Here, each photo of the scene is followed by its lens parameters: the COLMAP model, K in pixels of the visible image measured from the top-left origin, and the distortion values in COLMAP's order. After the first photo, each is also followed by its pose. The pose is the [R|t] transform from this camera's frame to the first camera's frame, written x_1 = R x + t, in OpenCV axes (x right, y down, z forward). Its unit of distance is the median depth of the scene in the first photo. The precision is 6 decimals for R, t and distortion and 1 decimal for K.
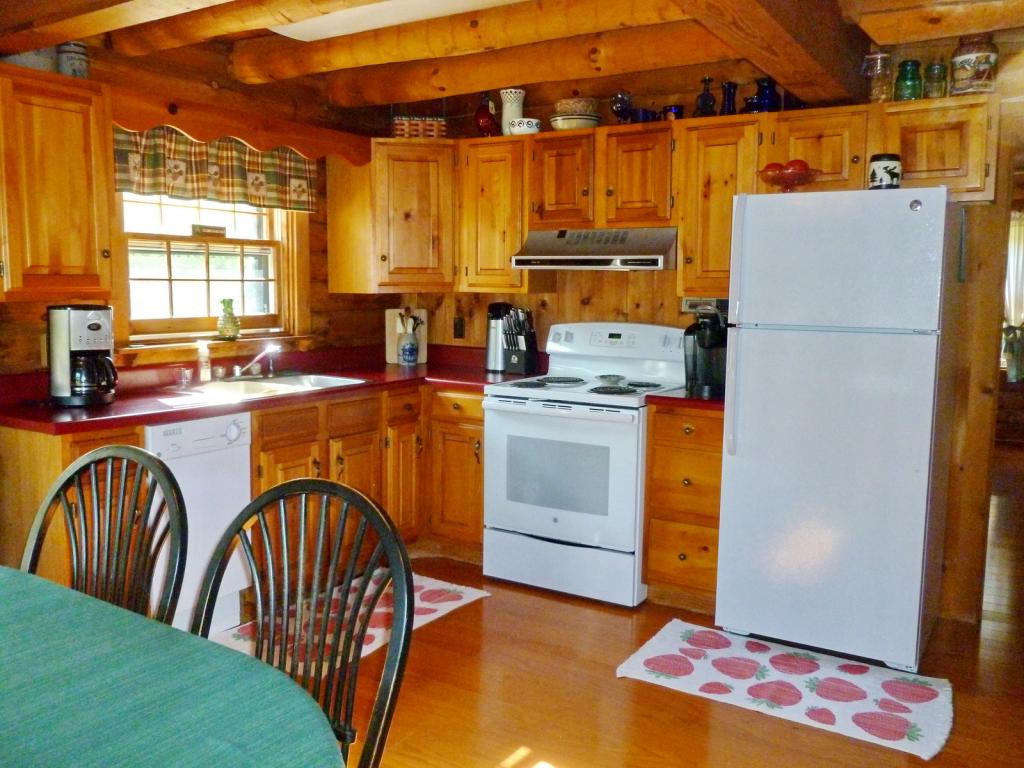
lens RADIAL K [[871.7, 0, 511.0], [0, 871.7, 384.4], [0, 0, 1]] dist [-0.024902, 0.023342]
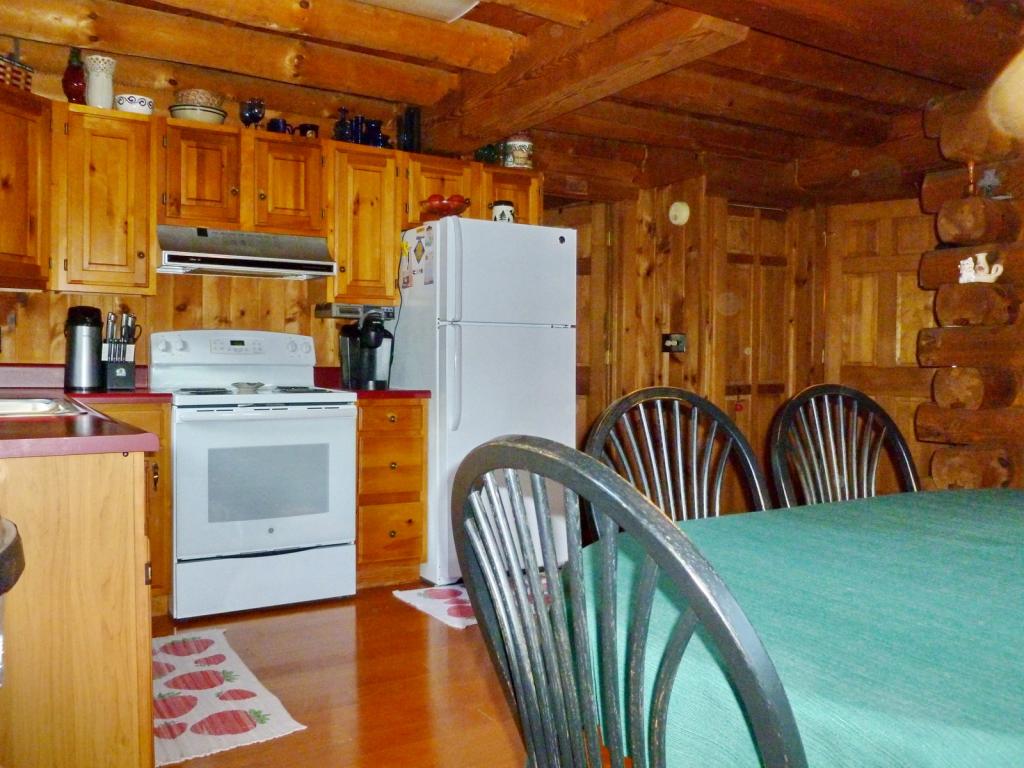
lens RADIAL K [[871.7, 0, 510.9], [0, 871.7, 380.4], [0, 0, 1]] dist [-0.024902, 0.023342]
pose [[0.448819, -0.033436, 0.892997, -0.654392], [0.094531, 0.995469, -0.010238, 0.026402], [-0.888609, 0.089011, 0.449946, 0.318171]]
